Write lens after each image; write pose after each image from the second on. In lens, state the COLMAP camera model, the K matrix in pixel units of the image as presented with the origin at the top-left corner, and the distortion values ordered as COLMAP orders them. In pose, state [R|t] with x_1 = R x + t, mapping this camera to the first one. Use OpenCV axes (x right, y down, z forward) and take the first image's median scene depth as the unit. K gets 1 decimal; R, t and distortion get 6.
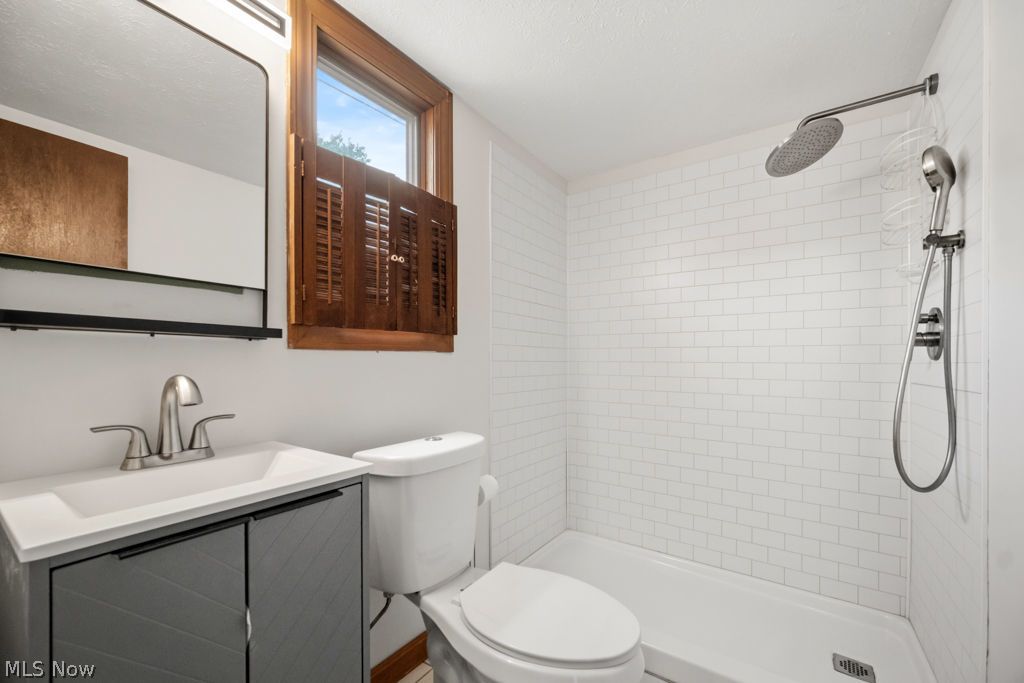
lens RADIAL K [[410.0, 0, 510.7], [0, 410.0, 343.2], [0, 0, 1]] dist [0.000374, -0.000021]
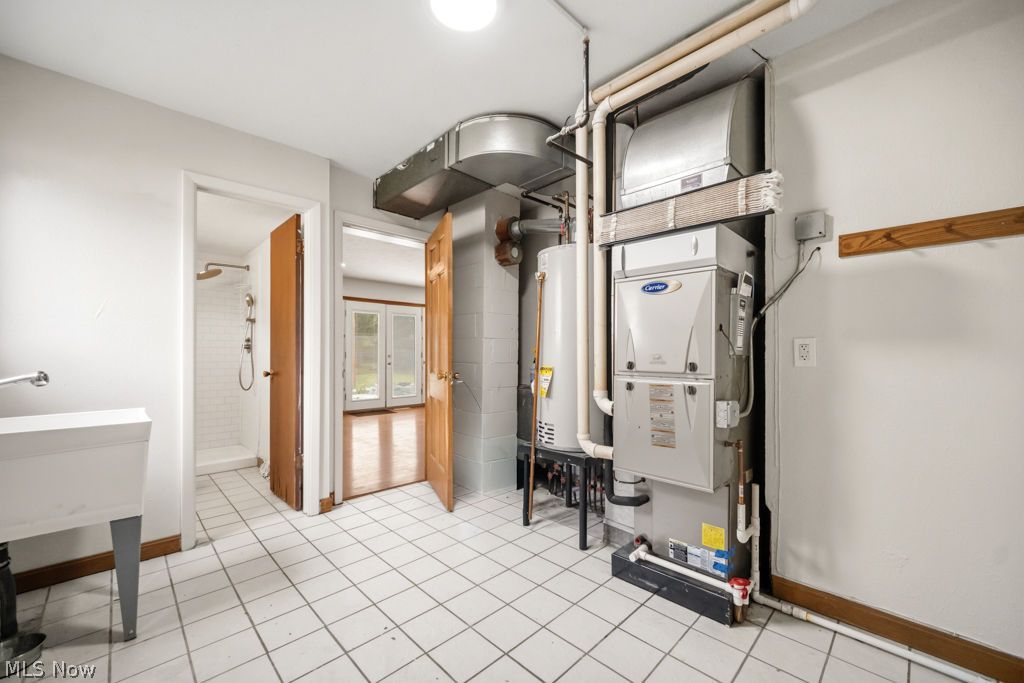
lens RADIAL K [[410.0, 0, 510.7], [0, 410.0, 349.2], [0, 0, 1]] dist [0.000374, -0.000021]
pose [[0.190566, 0.005233, 0.981660, -2.010167], [0.005431, 0.999965, -0.006385, 0.047326], [-0.981659, 0.006548, 0.190531, -1.892862]]
